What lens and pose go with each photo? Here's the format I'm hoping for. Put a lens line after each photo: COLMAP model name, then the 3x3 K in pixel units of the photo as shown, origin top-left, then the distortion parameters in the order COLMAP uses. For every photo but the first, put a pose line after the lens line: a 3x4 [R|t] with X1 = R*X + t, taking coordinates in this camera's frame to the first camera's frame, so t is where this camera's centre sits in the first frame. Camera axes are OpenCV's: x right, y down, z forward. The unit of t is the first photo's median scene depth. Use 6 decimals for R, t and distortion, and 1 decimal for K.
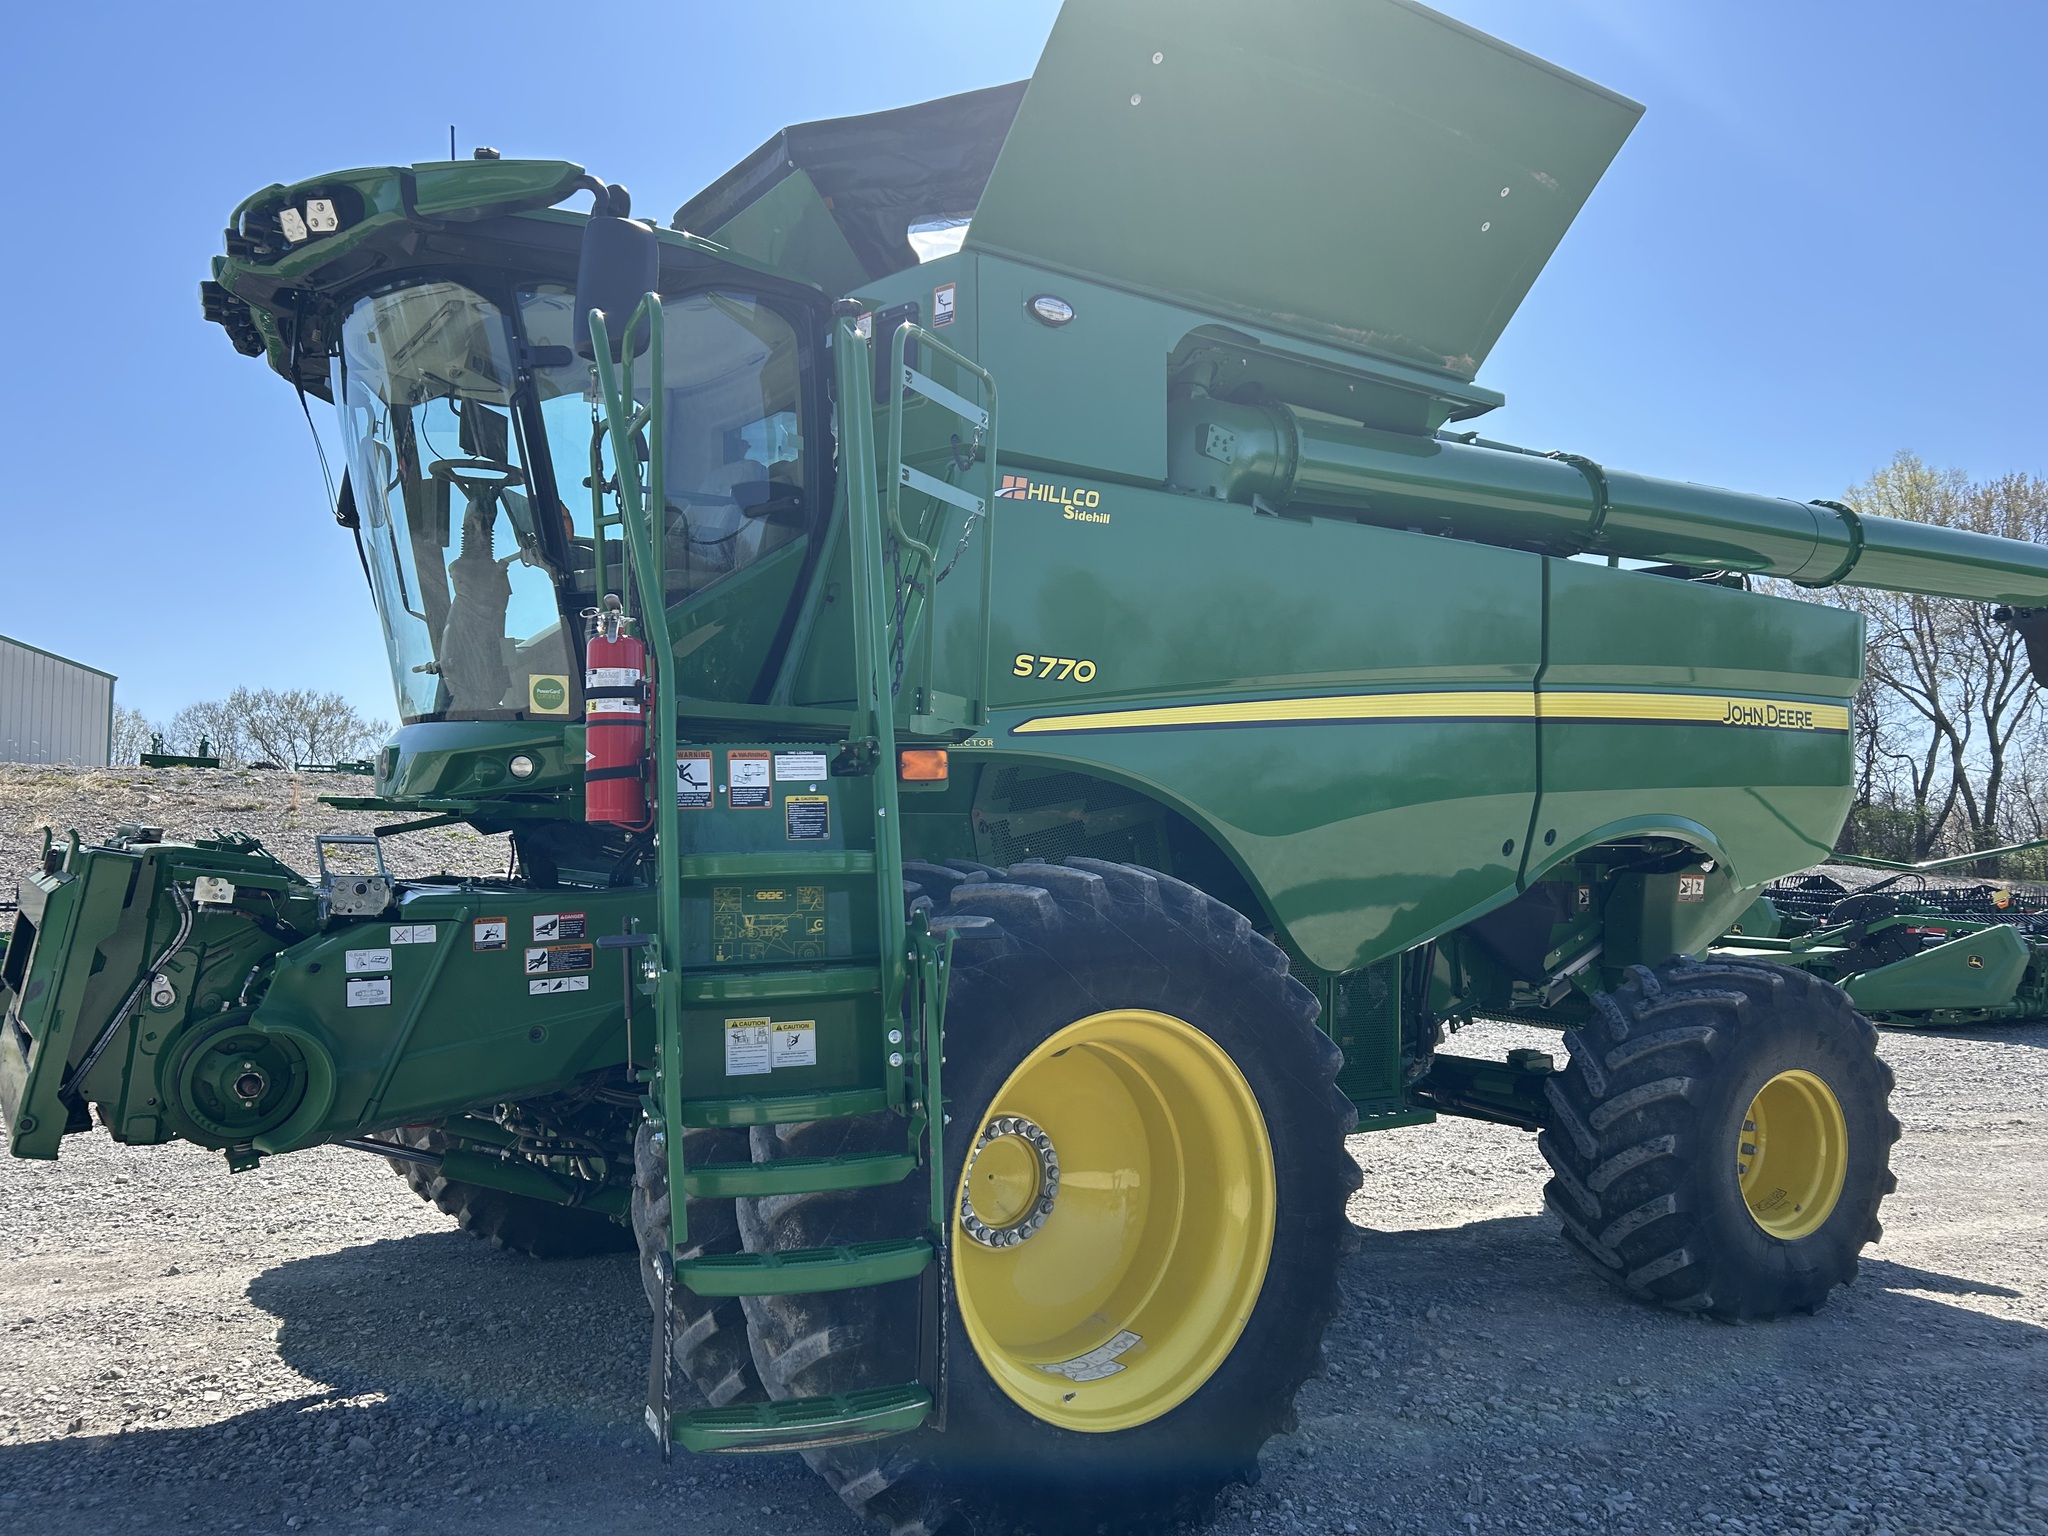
lens RADIAL K [[1517.3, 0, 1032.7], [0, 1517.3, 793.7], [0, 0, 1]] dist [0.052928, -0.052746]
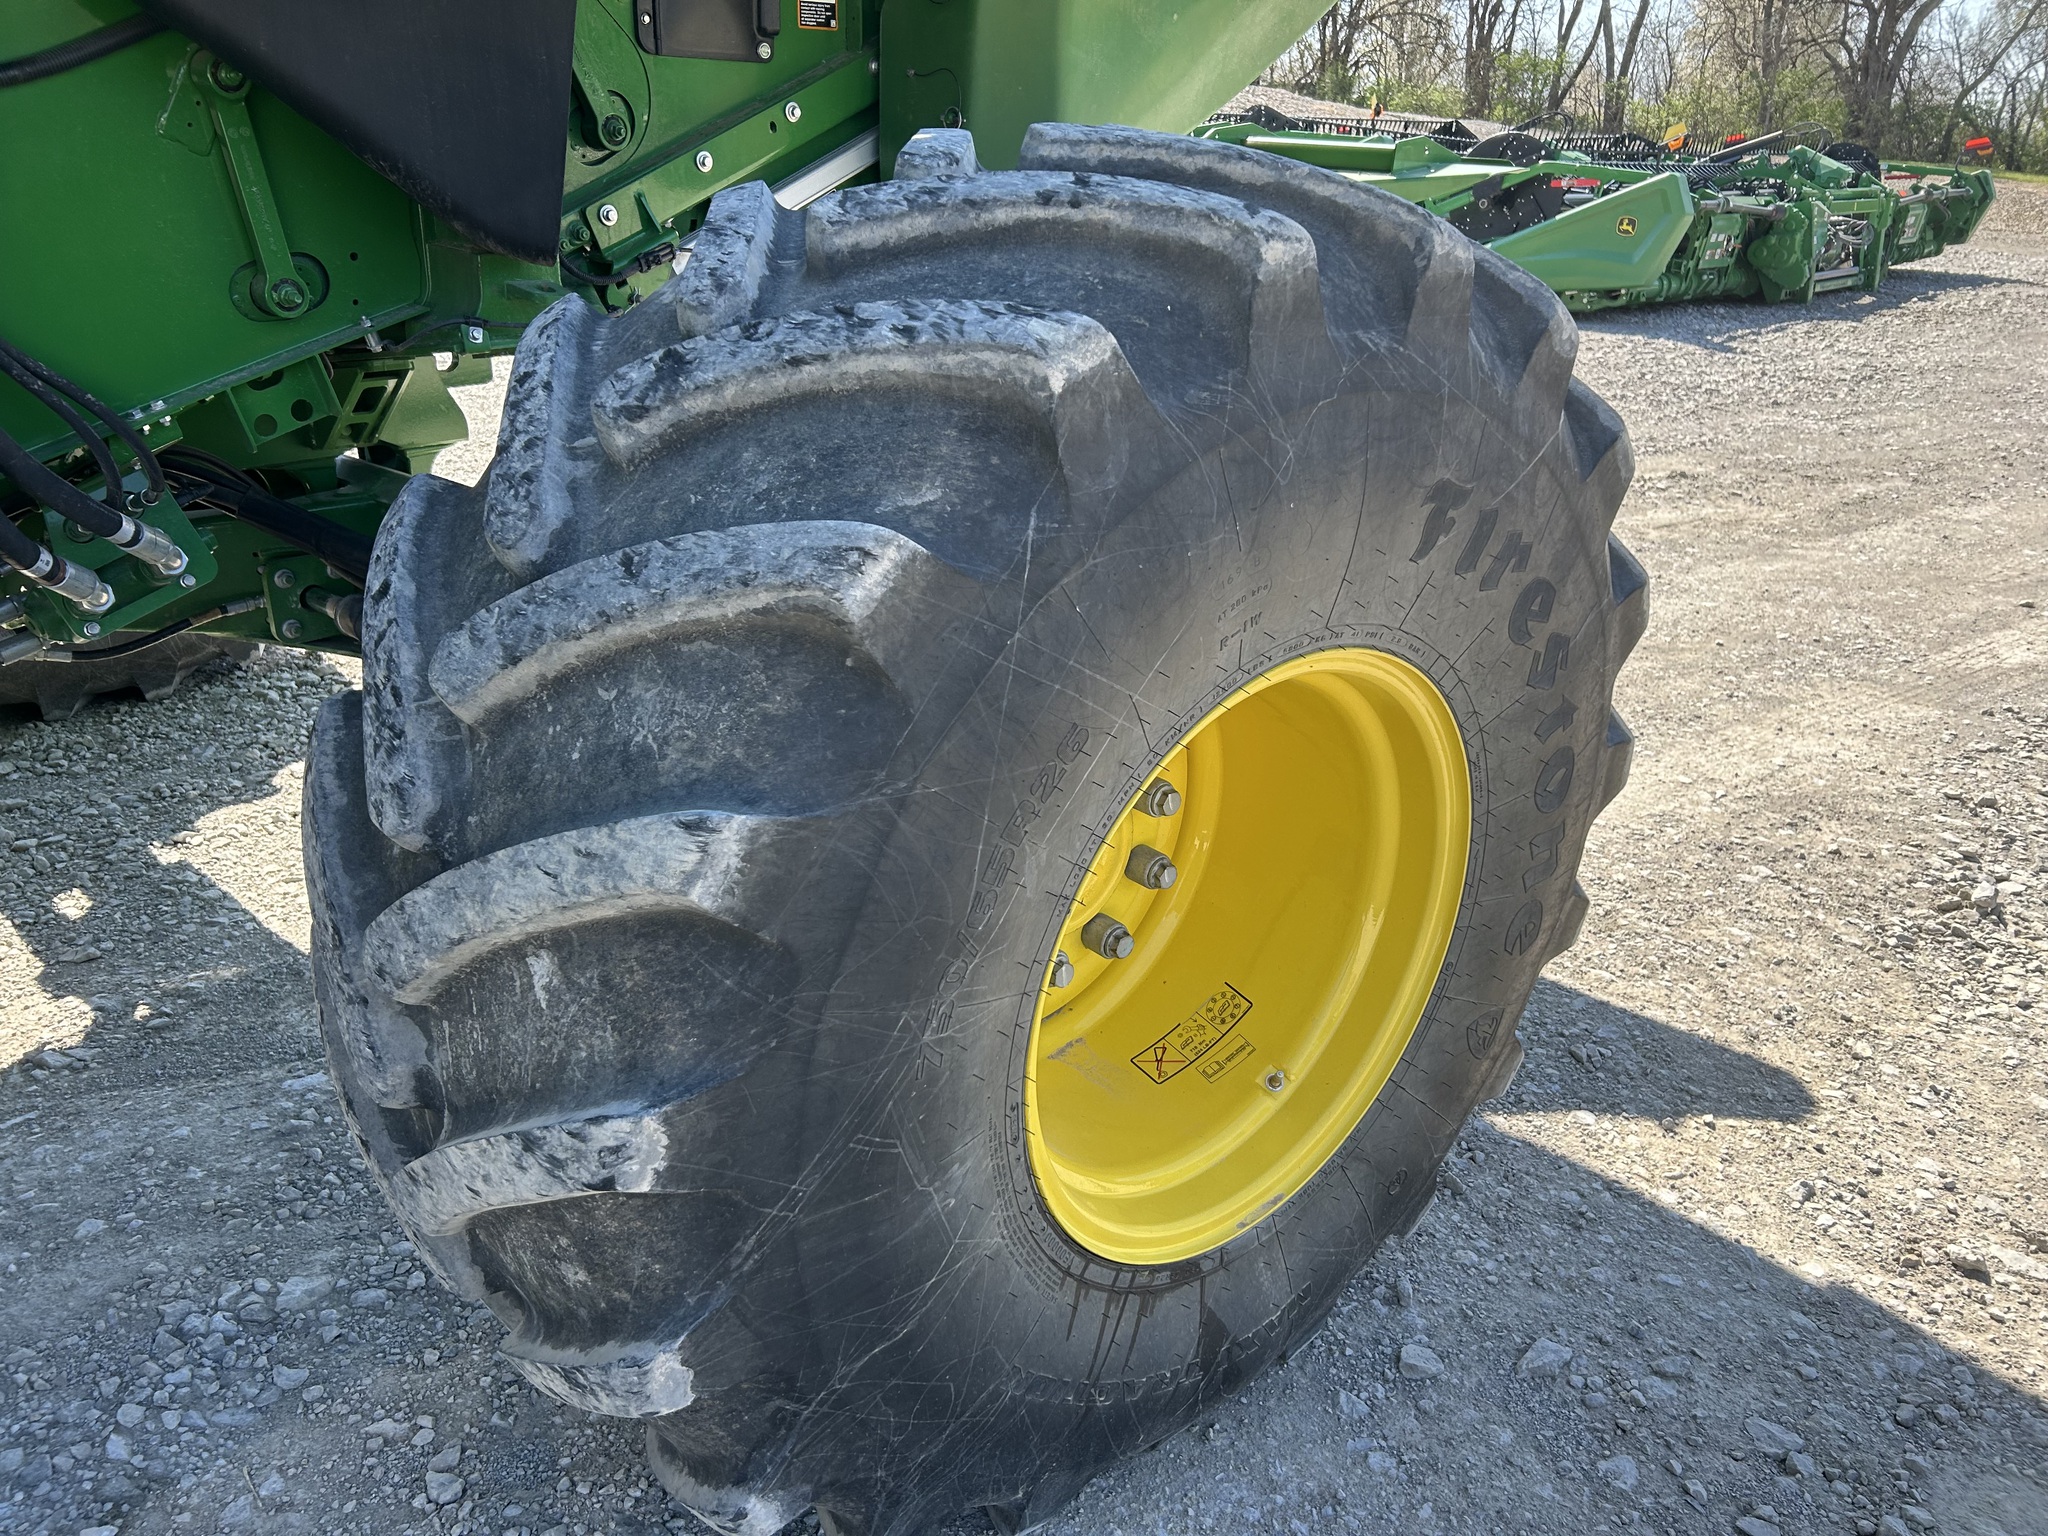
lens RADIAL K [[1538.1, 0, 1011.1], [0, 1538.1, 776.1], [0, 0, 1]] dist [0.057285, -0.060388]
pose [[0.975998, -0.069025, 0.206553, 0.416414], [-0.026854, 0.903061, 0.428672, 0.101122], [-0.216118, -0.423929, 0.879532, 0.824039]]
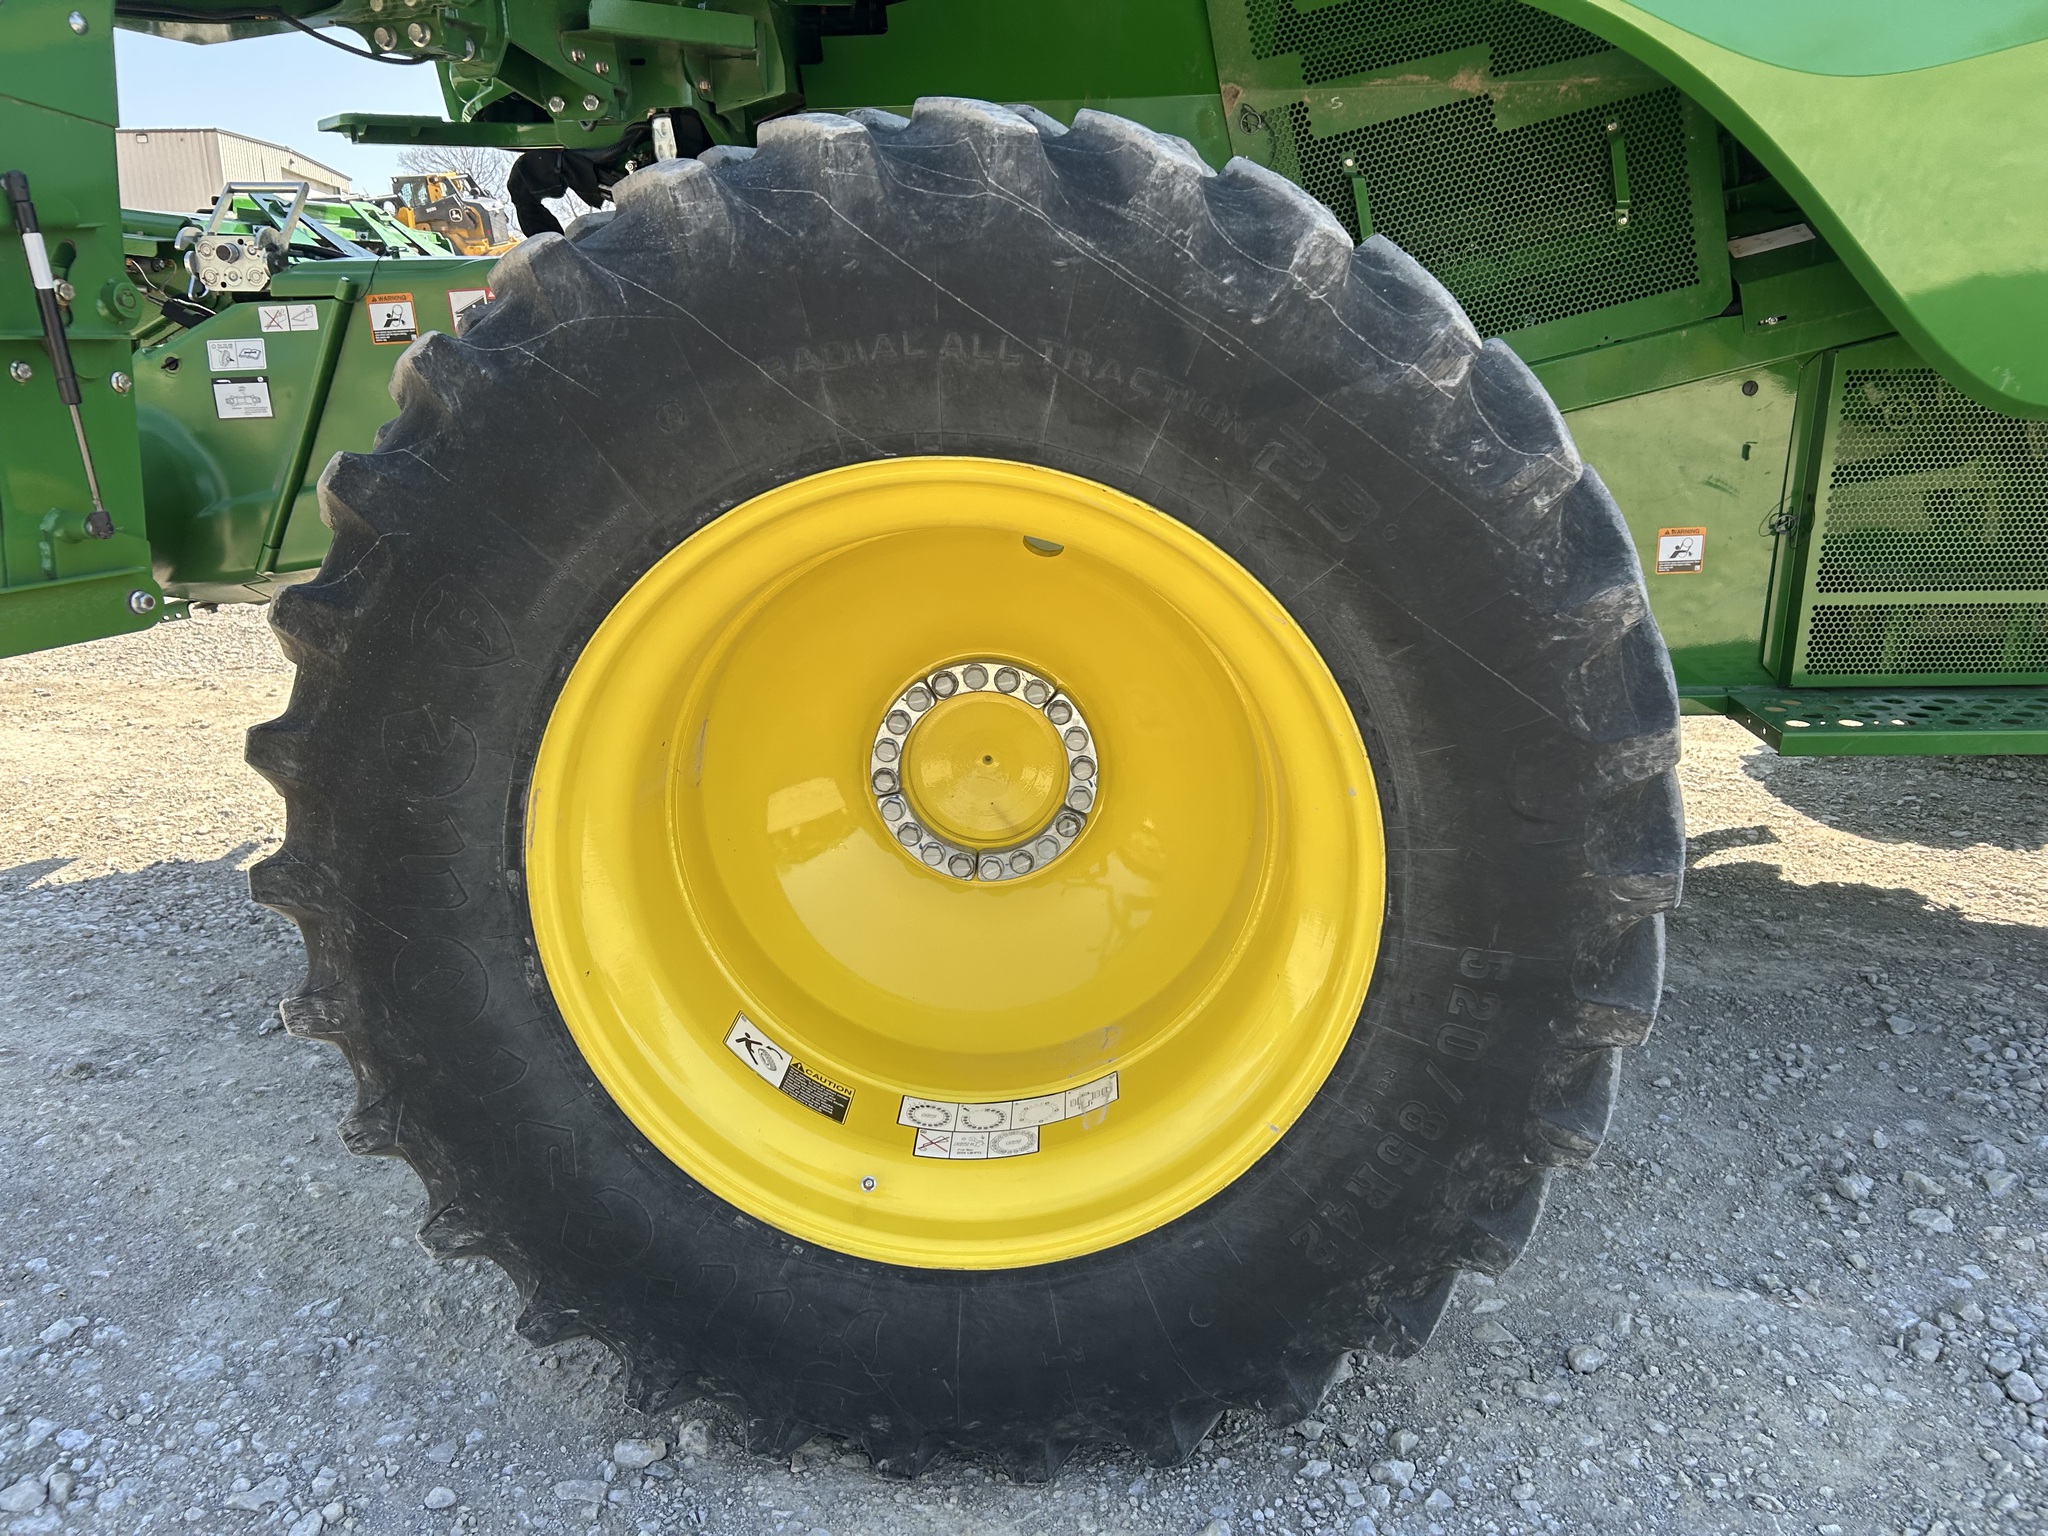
lens RADIAL K [[1561.0, 0, 1067.8], [0, 1561.0, 758.0], [0, 0, 1]] dist [0.056298, -0.069648]
pose [[0.805802, 0.140641, -0.575242, 0.236460], [0.046119, 0.953534, 0.297734, 0.061129], [0.590387, -0.266444, 0.761873, 0.432008]]
